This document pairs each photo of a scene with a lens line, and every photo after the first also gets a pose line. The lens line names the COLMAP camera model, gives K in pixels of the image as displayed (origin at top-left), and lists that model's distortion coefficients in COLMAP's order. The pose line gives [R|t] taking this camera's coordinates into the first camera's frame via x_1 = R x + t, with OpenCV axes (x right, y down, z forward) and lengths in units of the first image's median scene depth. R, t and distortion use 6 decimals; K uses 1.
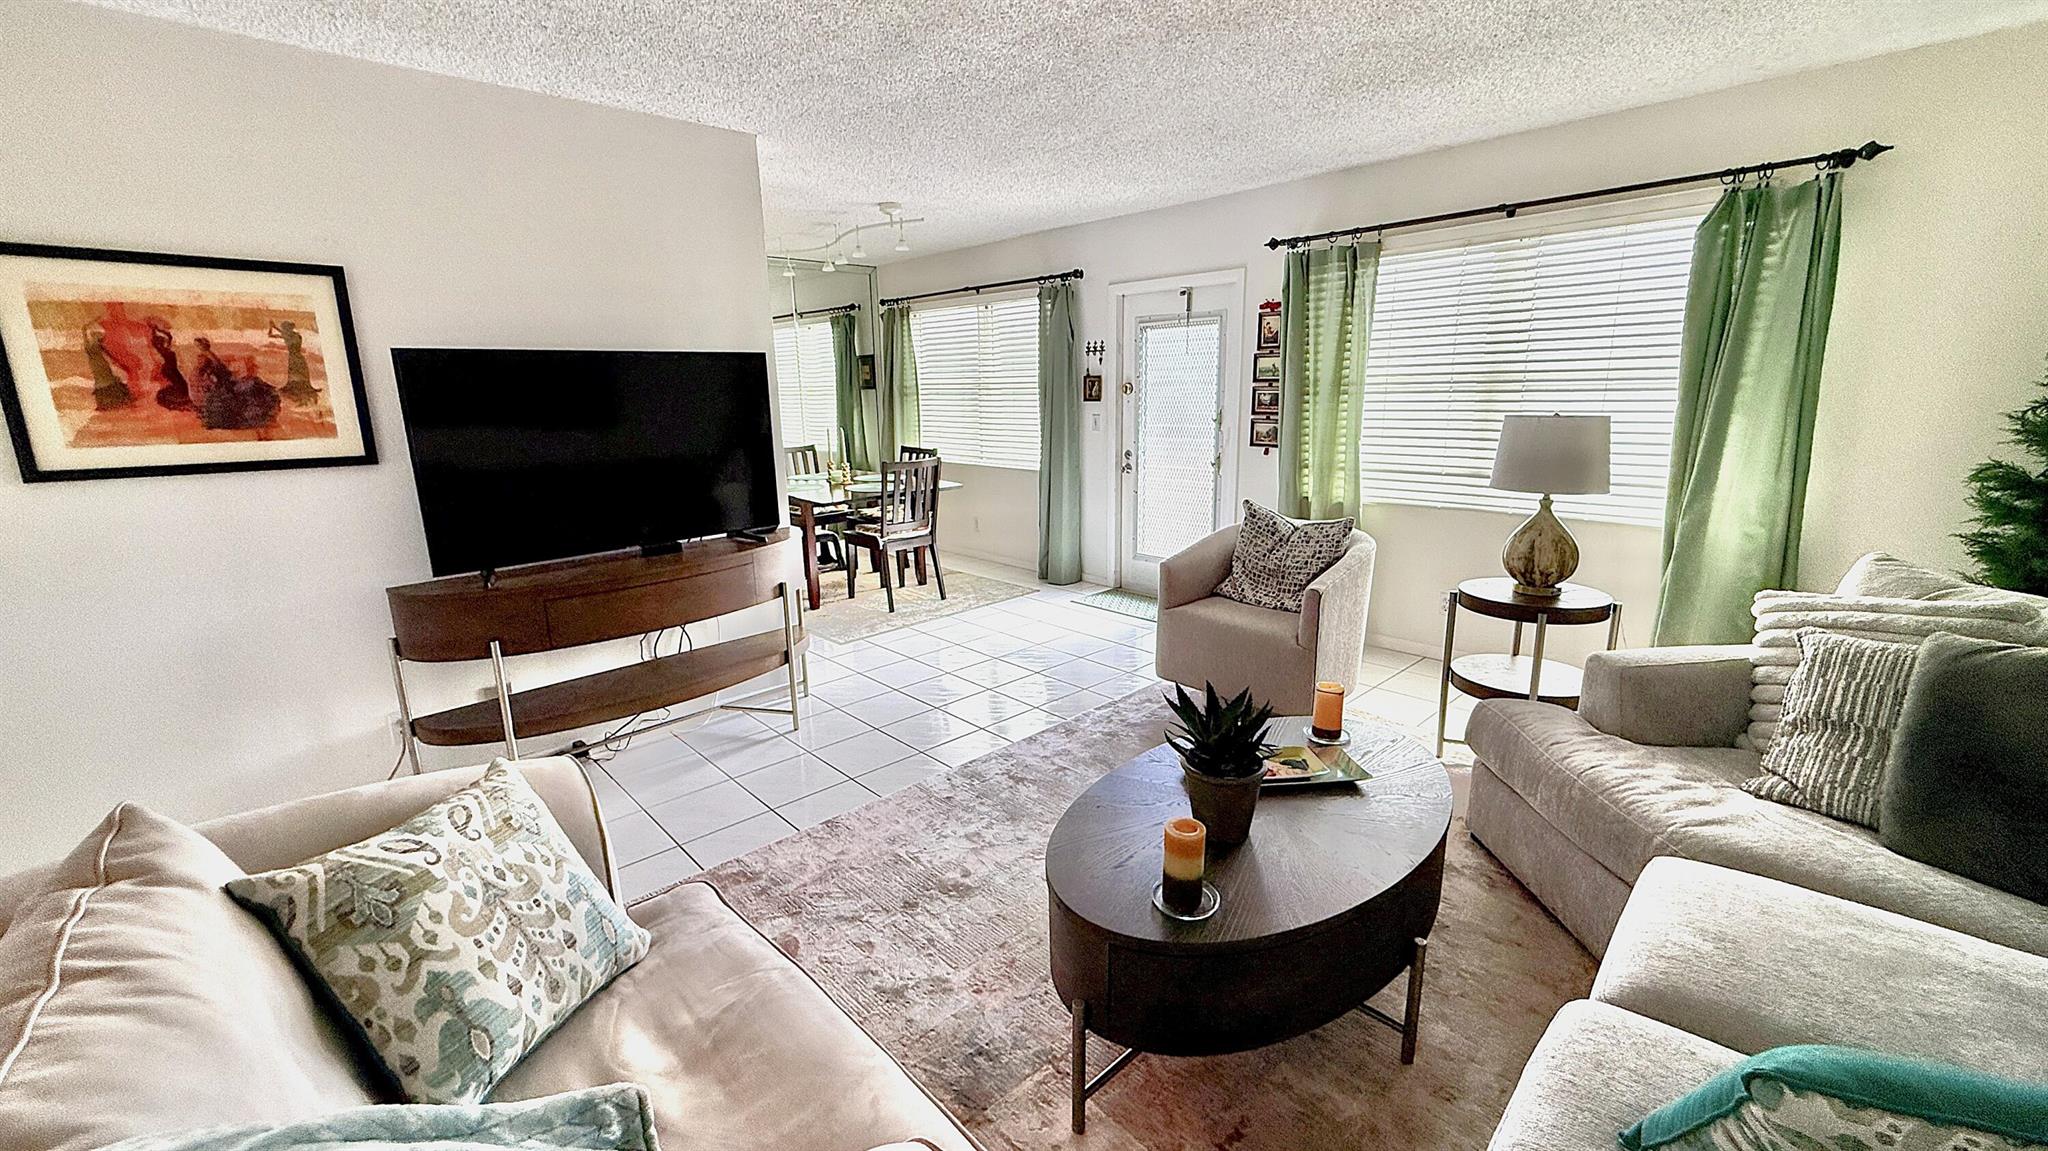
lens RADIAL K [[818.8, 0, 1021.4], [0, 818.8, 571.9], [0, 0, 1]] dist [-0.000395, 0.000011]
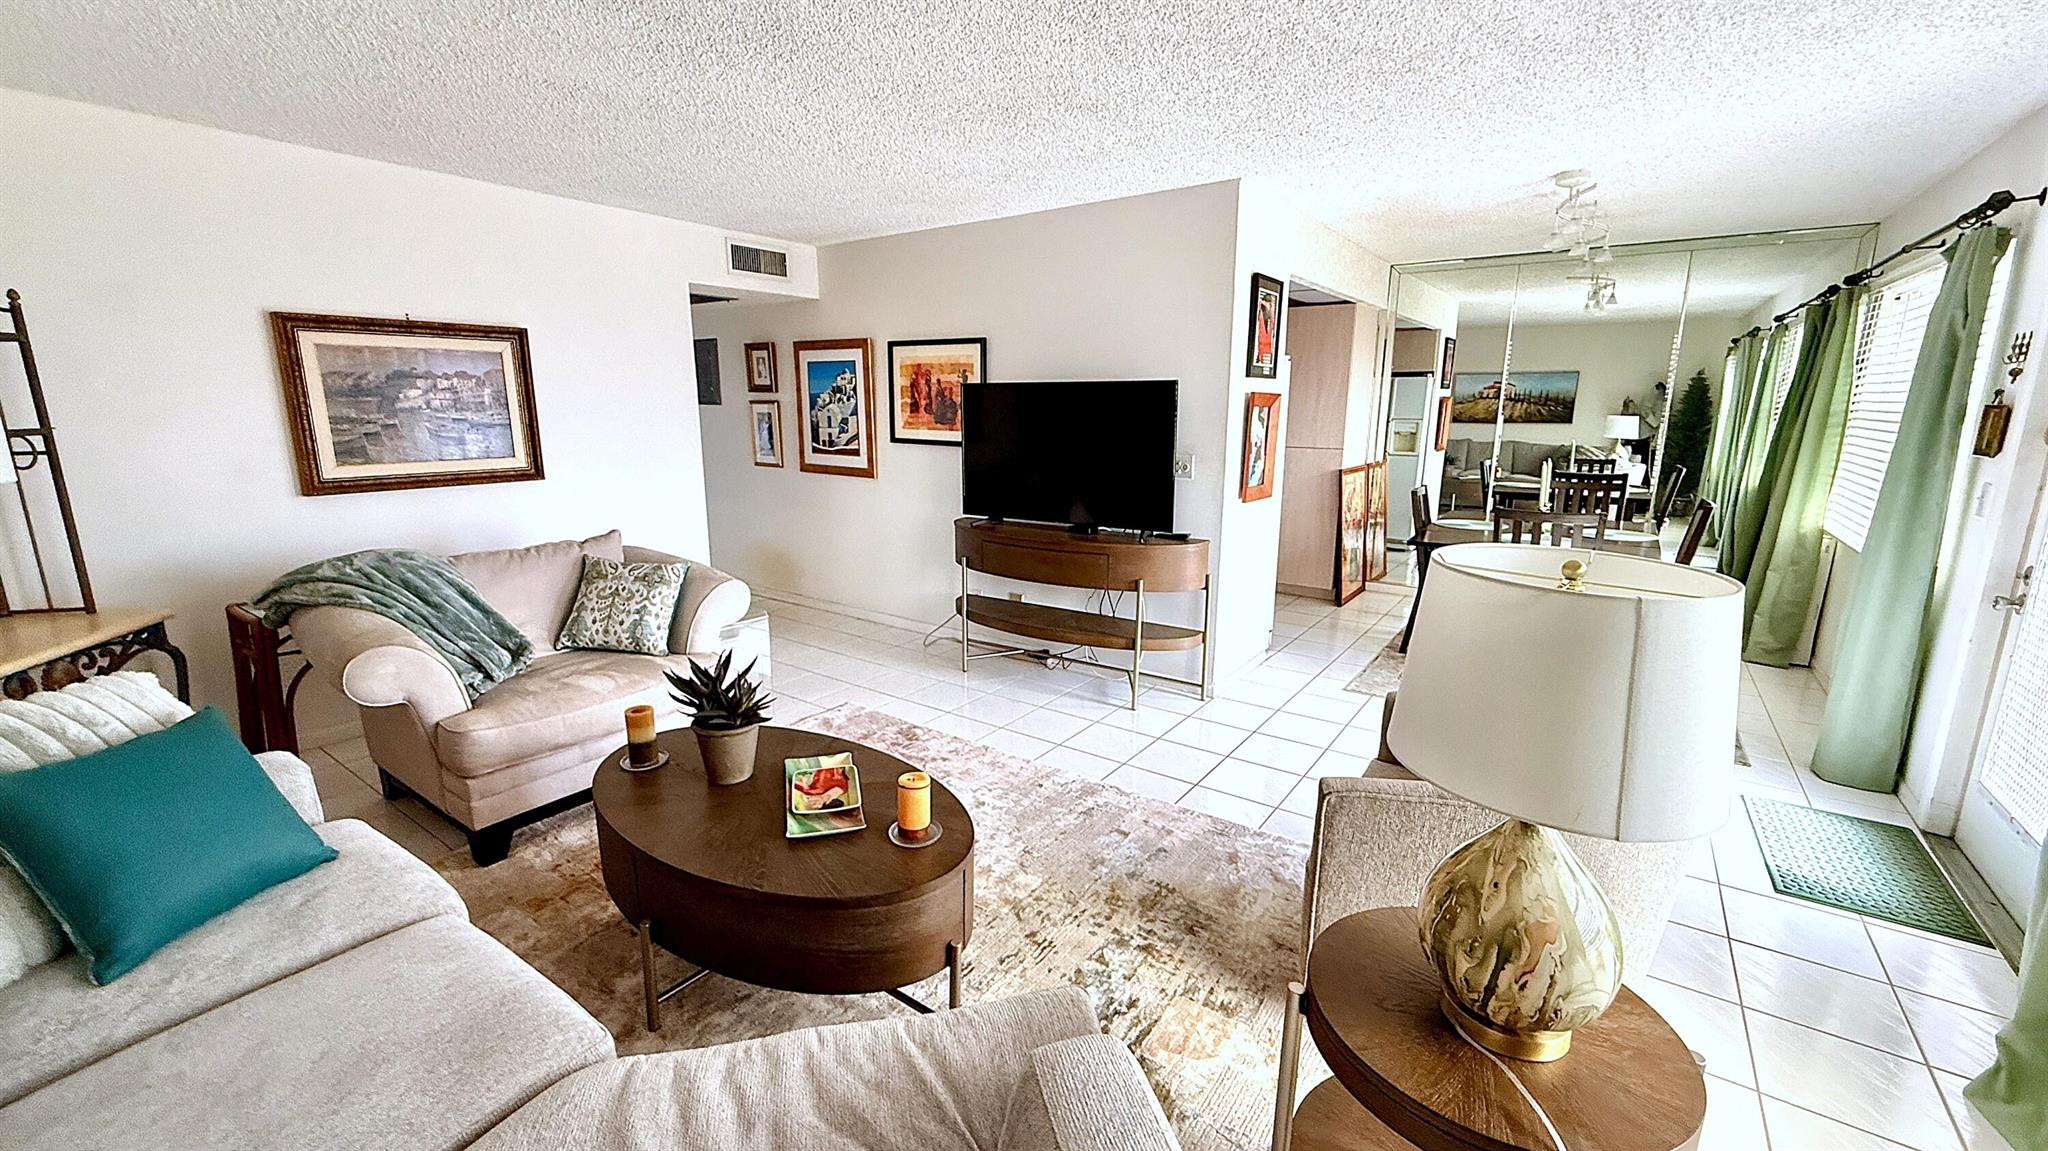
lens RADIAL K [[818.8, 0, 1021.0], [0, 818.8, 575.4], [0, 0, 1]] dist [-0.000395, 0.000011]
pose [[0.188356, 0.221384, -0.956823, 1.083898], [-0.226223, 0.957843, 0.177086, -0.222324], [0.955691, 0.183100, 0.230498, 0.805667]]
